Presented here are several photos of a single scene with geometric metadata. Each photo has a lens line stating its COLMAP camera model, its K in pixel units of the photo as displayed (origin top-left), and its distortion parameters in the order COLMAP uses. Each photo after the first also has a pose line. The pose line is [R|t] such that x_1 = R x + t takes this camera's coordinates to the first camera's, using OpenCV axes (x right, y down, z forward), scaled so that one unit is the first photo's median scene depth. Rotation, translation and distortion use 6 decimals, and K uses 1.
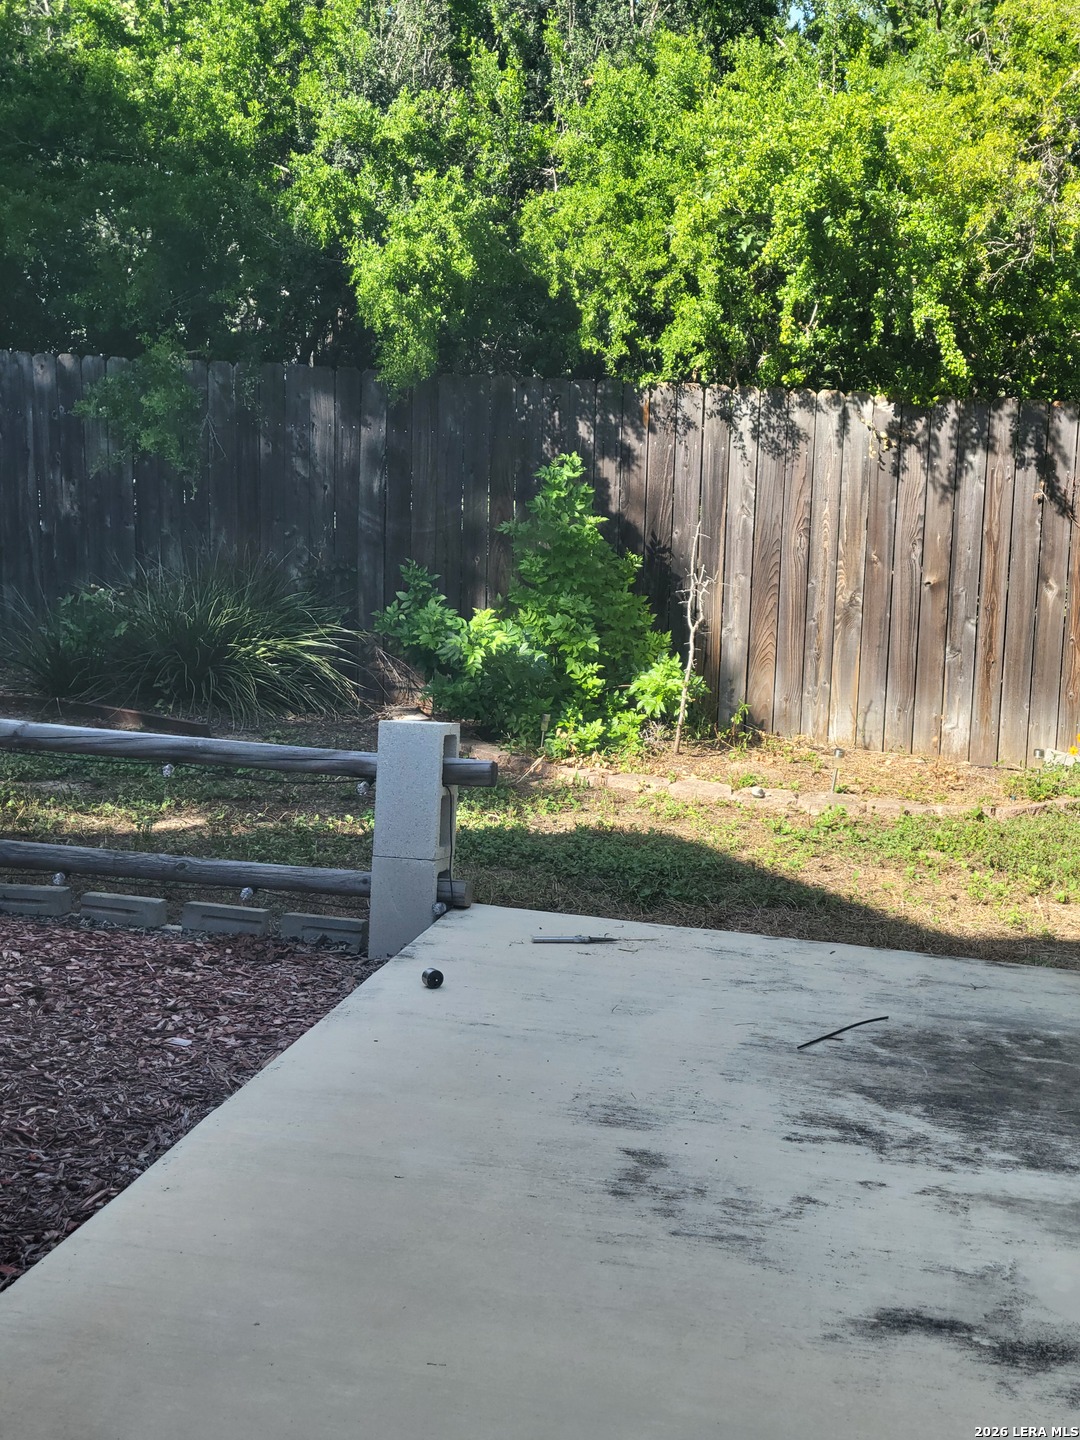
lens RADIAL K [[1990.7, 0, 542.9], [0, 1990.7, 720.1], [0, 0, 1]] dist [0.046993, 0.000000]
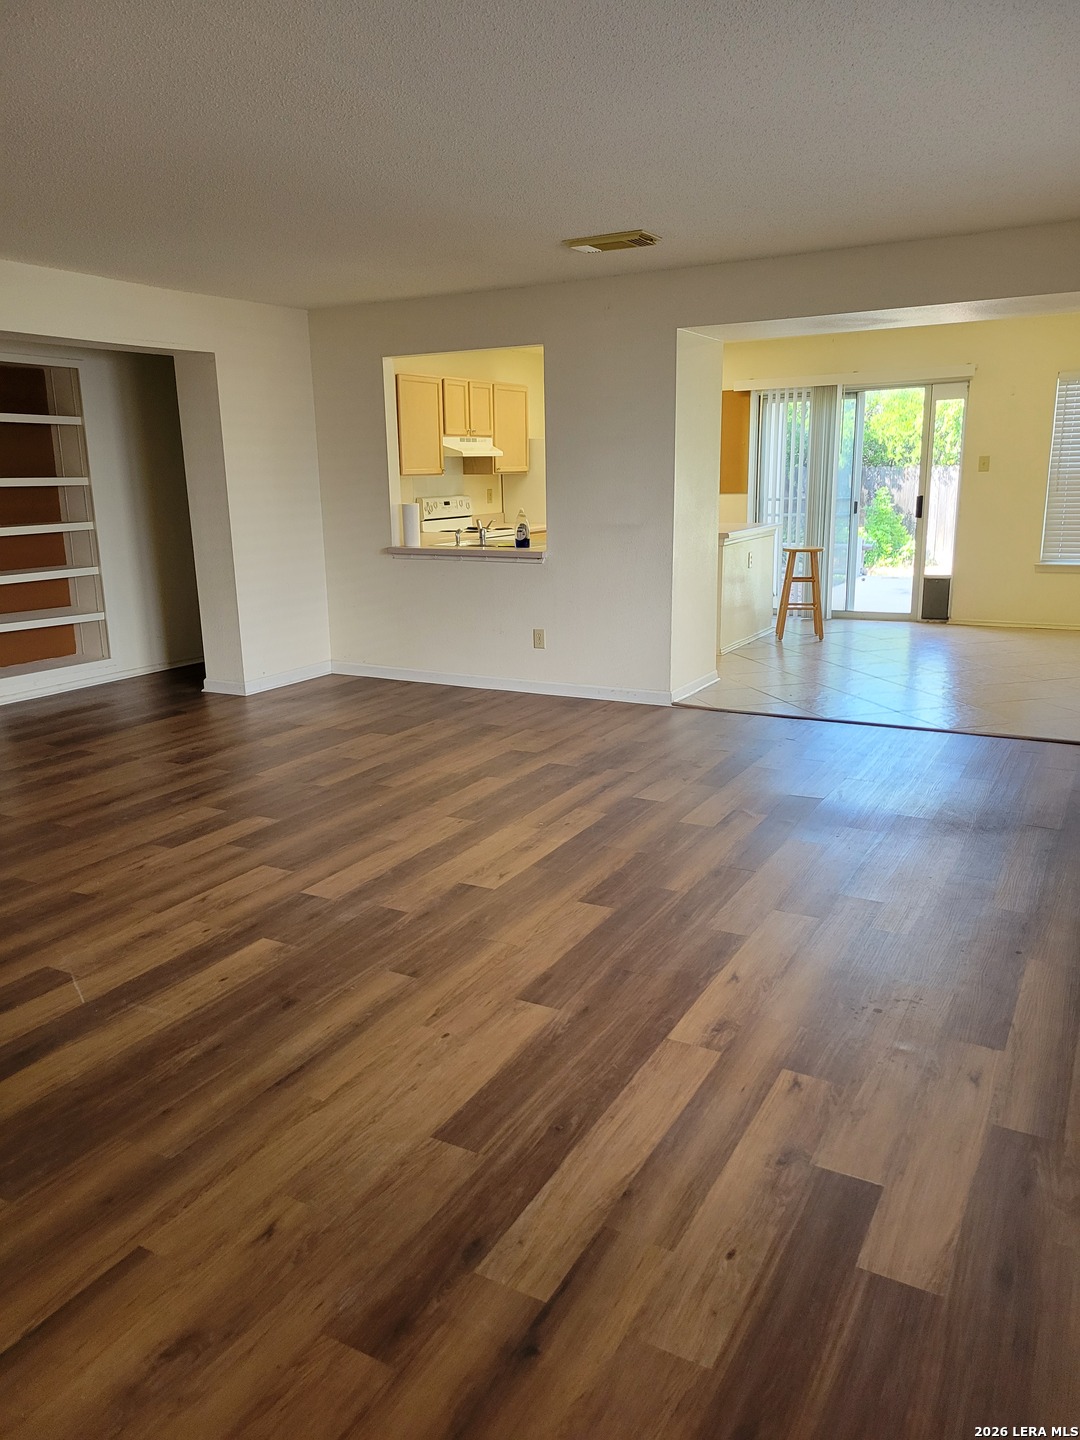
lens RADIAL K [[1081.3, 0, 532.8], [0, 1081.3, 726.6], [0, 0, 1]] dist [0.047764, -0.000873]
pose [[0.964568, 0.016471, -0.263319, -0.075665], [-0.004894, 0.998995, 0.044562, 0.223859], [0.263788, -0.041694, 0.963679, -1.132132]]
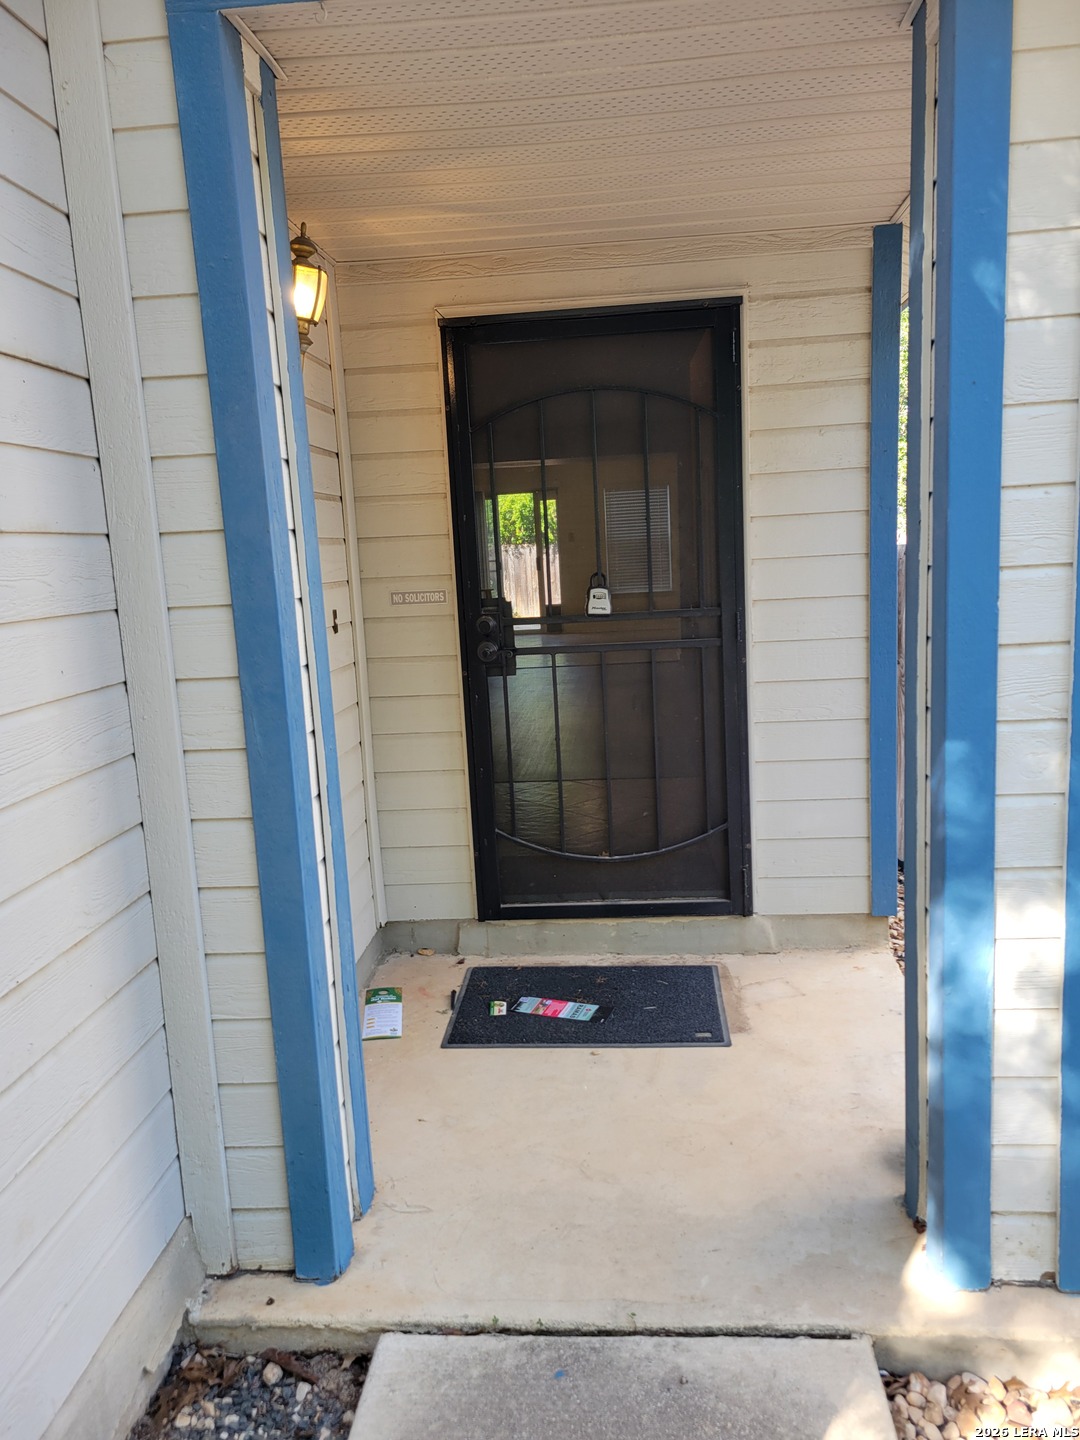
lens RADIAL K [[1081.3, 0, 542.6], [0, 1081.3, 719.5], [0, 0, 1]] dist [0.047764, -0.000873]
pose [[0.984308, -0.100332, 0.145158, -0.253678], [0.104523, 0.994290, -0.021518, 0.332474], [-0.142171, 0.036353, 0.989174, -1.660643]]
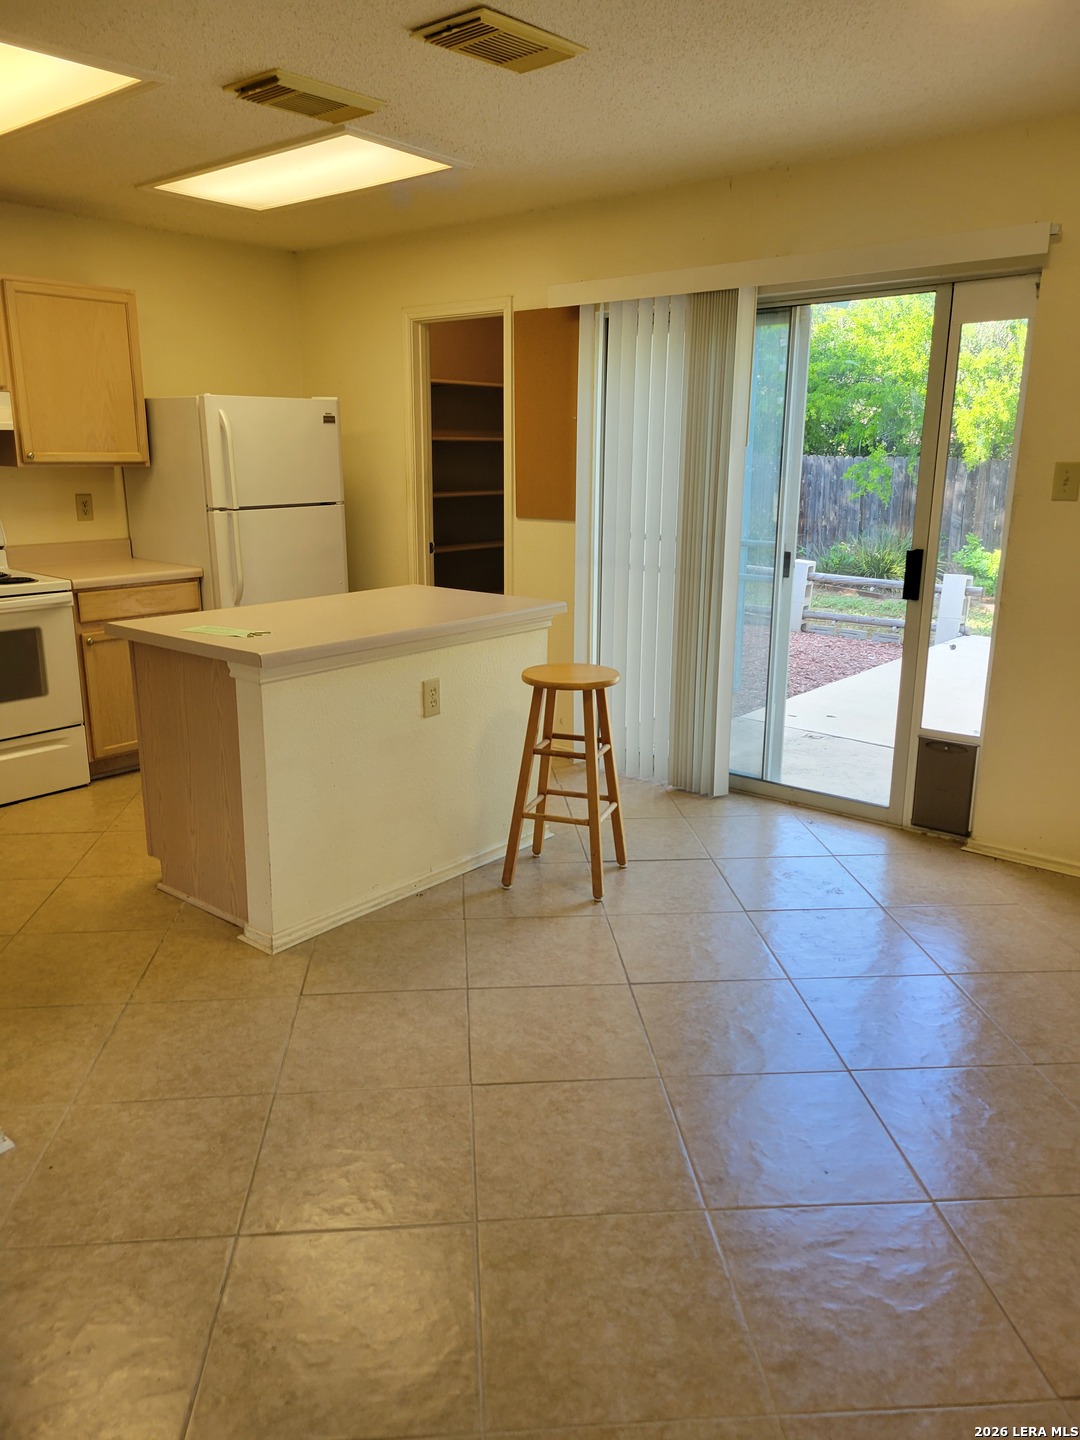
lens RADIAL K [[1081.3, 0, 539.6], [0, 1081.3, 713.0], [0, 0, 1]] dist [0.047764, -0.000873]
pose [[0.892682, 0.085319, -0.442537, 0.073680], [-0.065528, 0.996054, 0.059853, 0.094644], [0.445897, -0.024431, 0.894751, -0.471503]]
